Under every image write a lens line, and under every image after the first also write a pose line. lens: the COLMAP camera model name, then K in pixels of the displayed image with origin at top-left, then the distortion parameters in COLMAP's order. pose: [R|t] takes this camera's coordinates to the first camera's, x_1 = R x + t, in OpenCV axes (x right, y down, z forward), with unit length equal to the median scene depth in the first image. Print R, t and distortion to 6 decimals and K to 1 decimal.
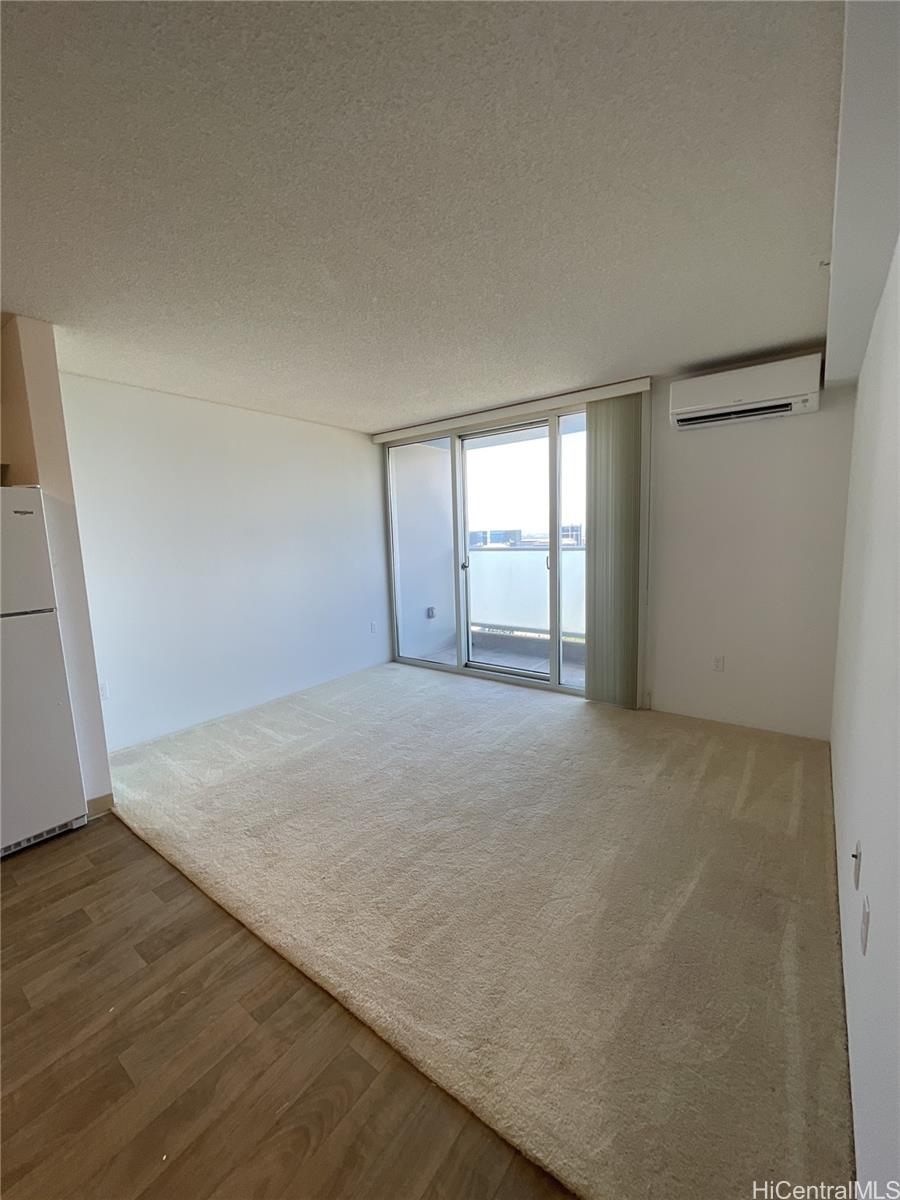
lens RADIAL K [[481.9, 0, 457.6], [0, 481.9, 598.5], [0, 0, 1]] dist [-0.004272, 0.000424]
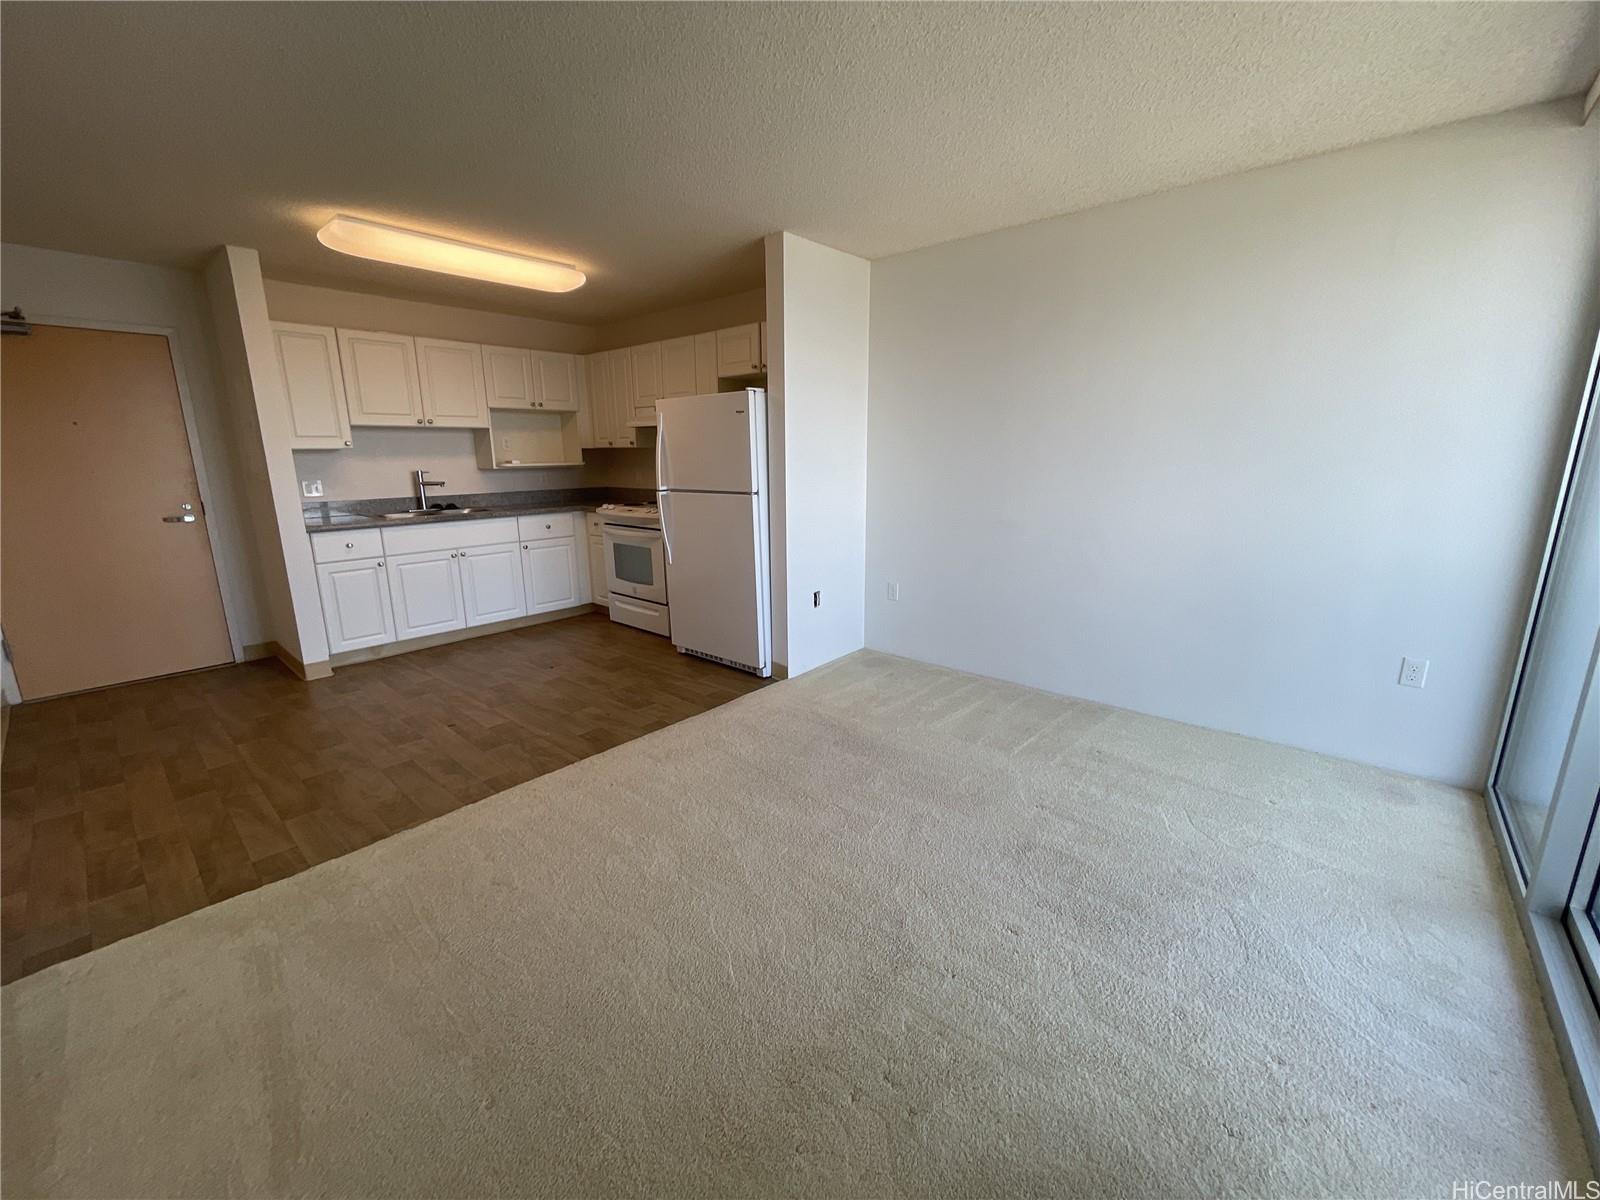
lens RADIAL K [[642.5, 0, 794.3], [0, 642.5, 595.3], [0, 0, 1]] dist [-0.004272, 0.000424]
pose [[-0.090858, 0.247174, -0.964702, 0.492878], [-0.119663, 0.958980, 0.256978, -0.101031], [0.988648, 0.138788, -0.057554, 0.791297]]
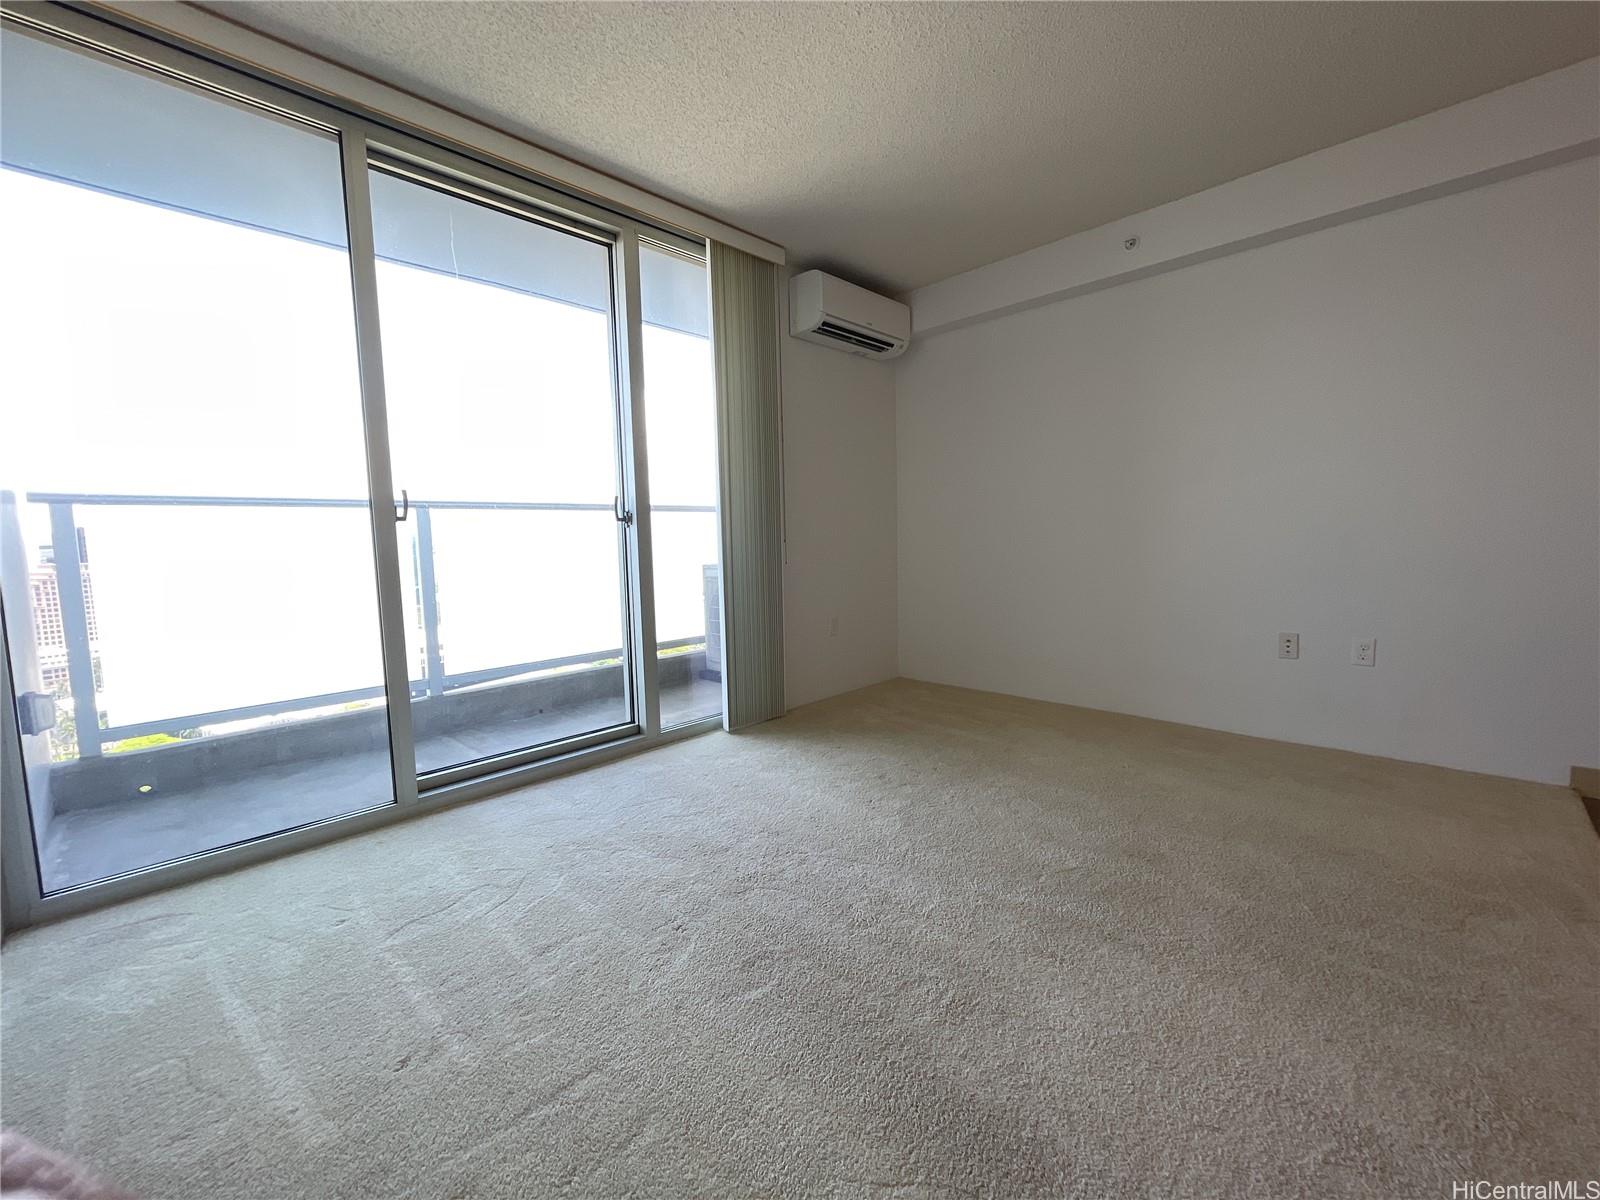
lens RADIAL K [[642.5, 0, 796.1], [0, 642.5, 595.8], [0, 0, 1]] dist [-0.004272, 0.000424]
pose [[0.148498, -0.066772, 0.986656, -0.570191], [0.150736, 0.987588, 0.044148, 0.021947], [-0.977357, 0.142169, 0.156720, 0.861927]]
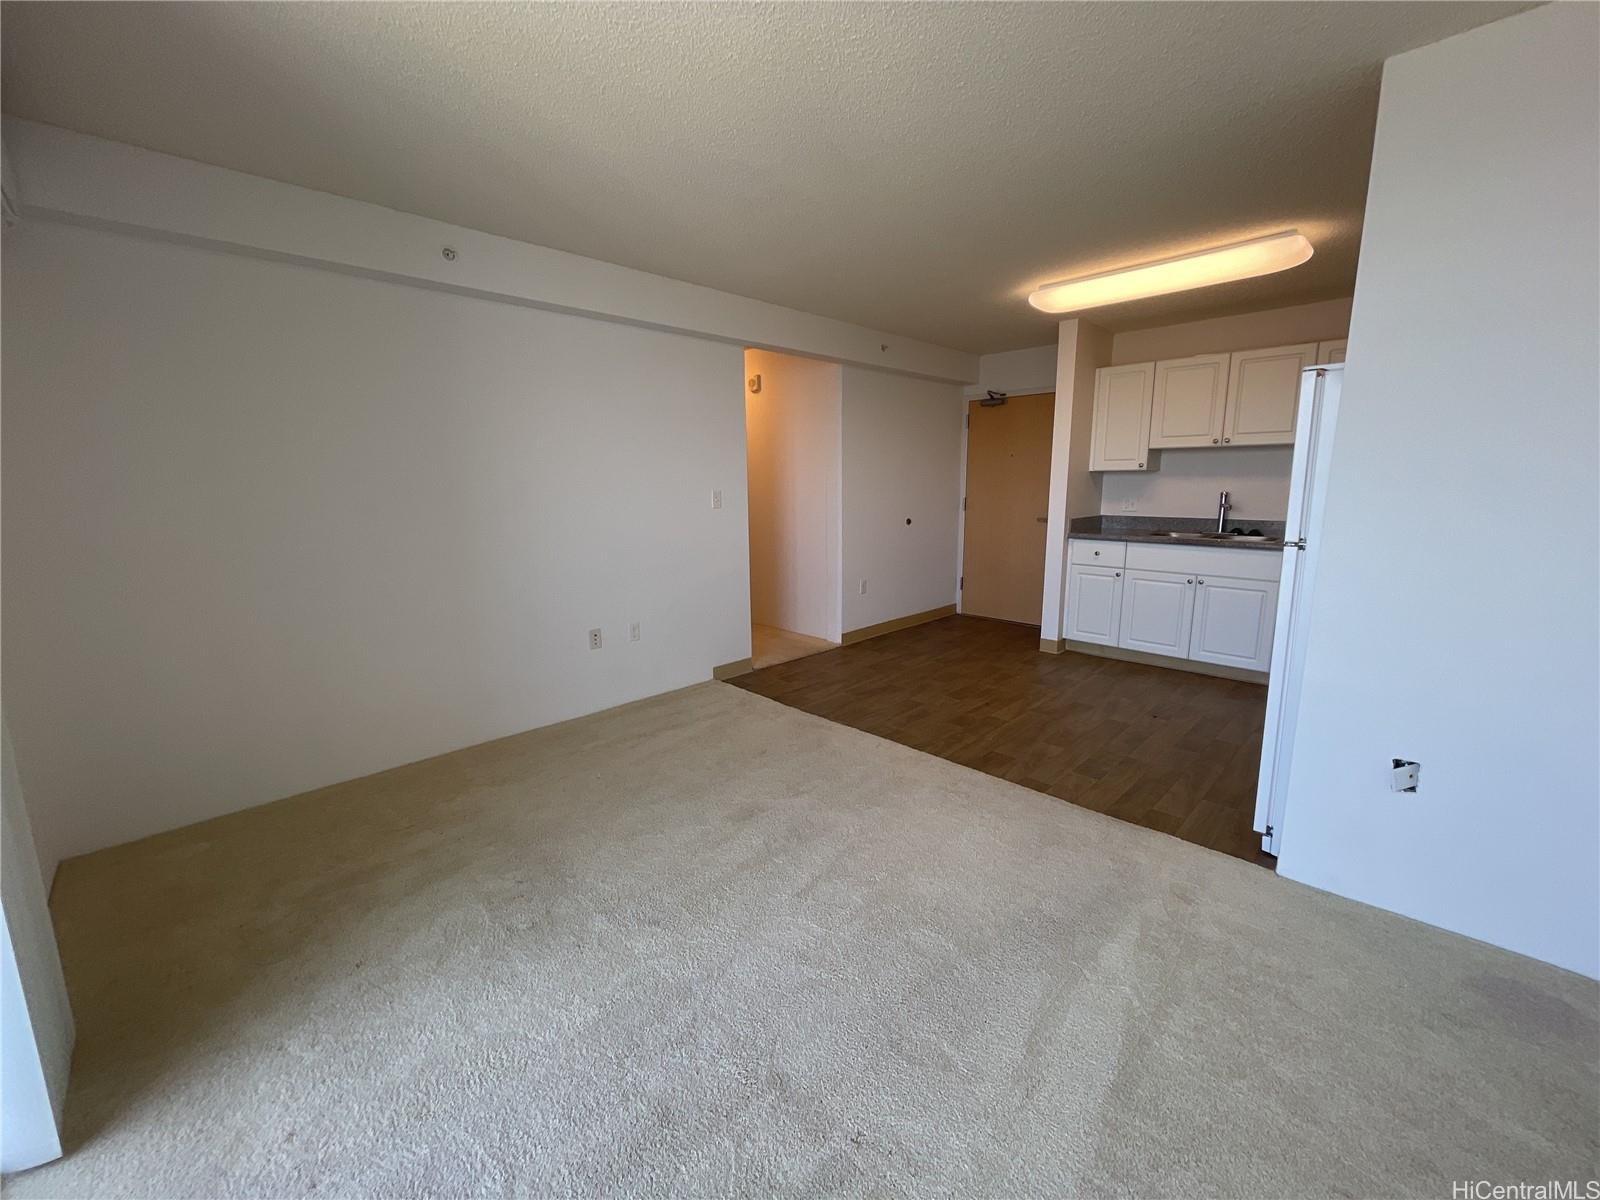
lens RADIAL K [[642.5, 0, 797.1], [0, 642.5, 597.6], [0, 0, 1]] dist [-0.004272, 0.000424]
pose [[-0.987606, 0.009874, 0.156641, -0.170760], [0.057712, 0.950948, 0.303919, -0.151177], [-0.145957, 0.309192, -0.939732, 1.308331]]
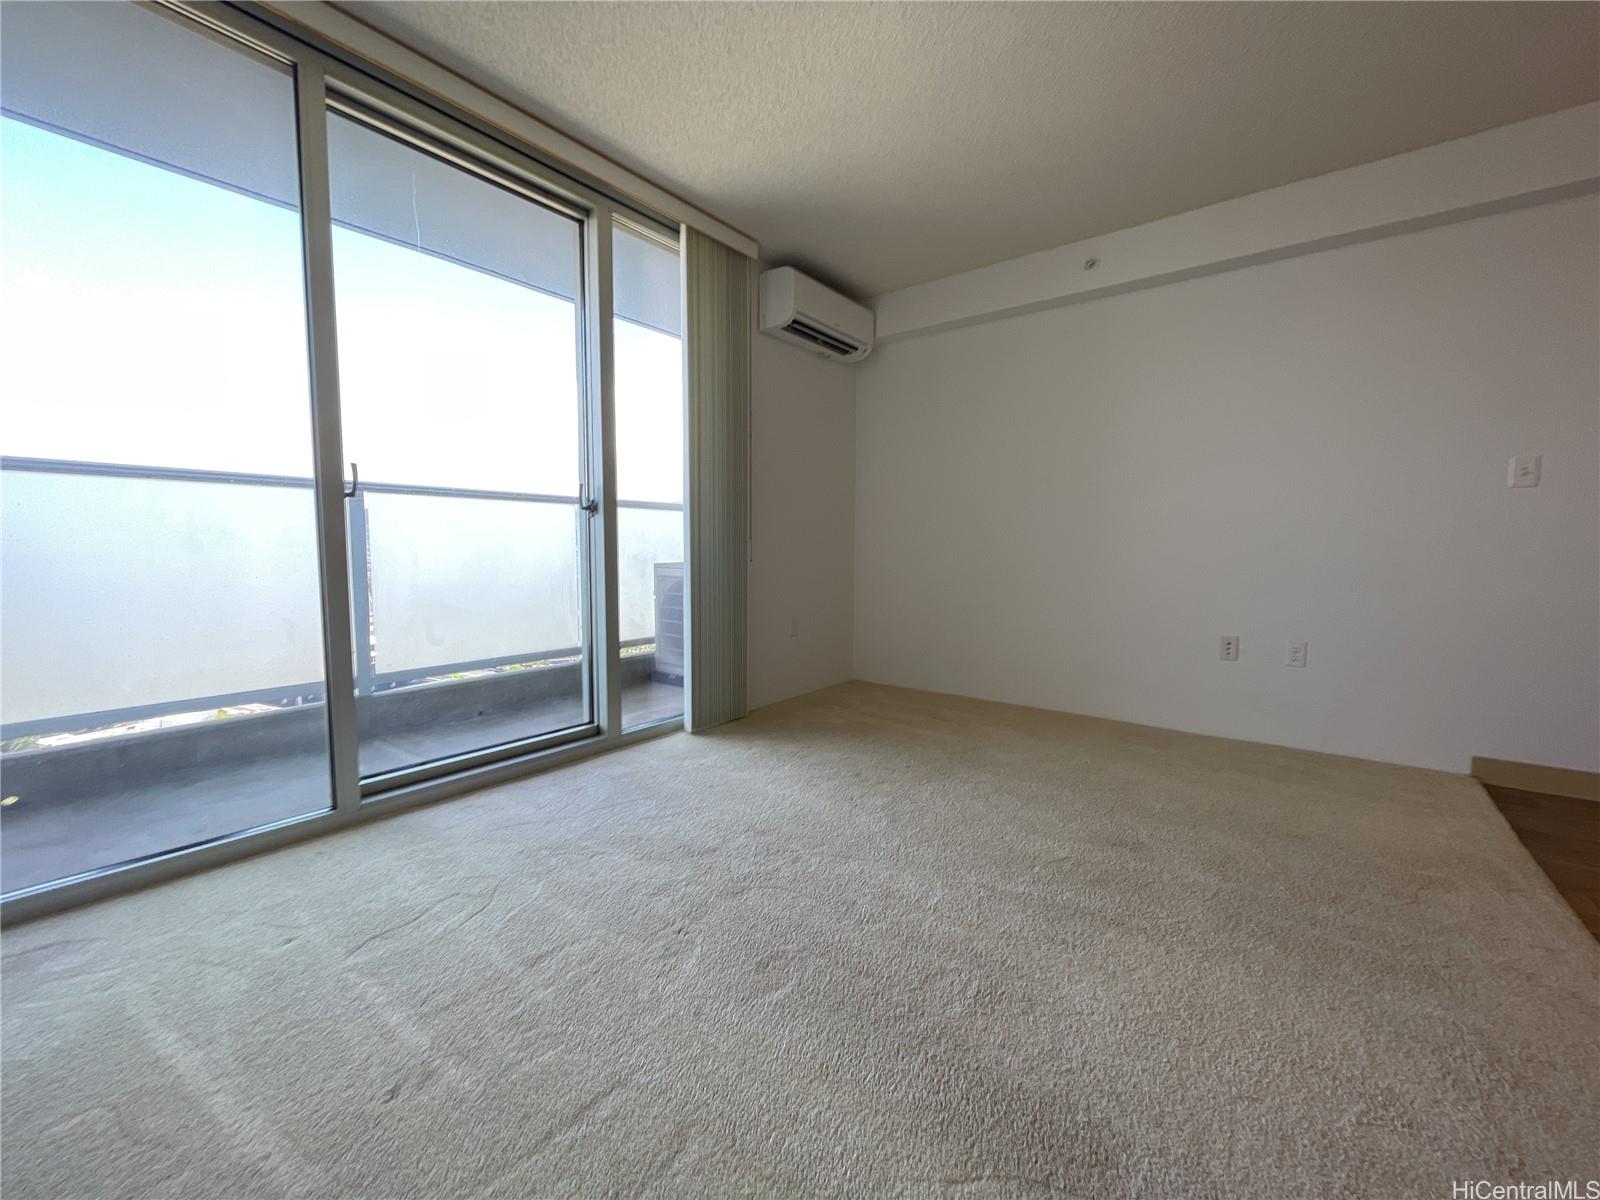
lens RADIAL K [[642.5, 0, 794.2], [0, 642.5, 597.4], [0, 0, 1]] dist [-0.004272, 0.000424]
pose [[0.032686, -0.050934, 0.998167, -0.562642], [0.127079, 0.990807, 0.046397, 0.031132], [-0.991354, 0.125329, 0.038859, 0.928879]]
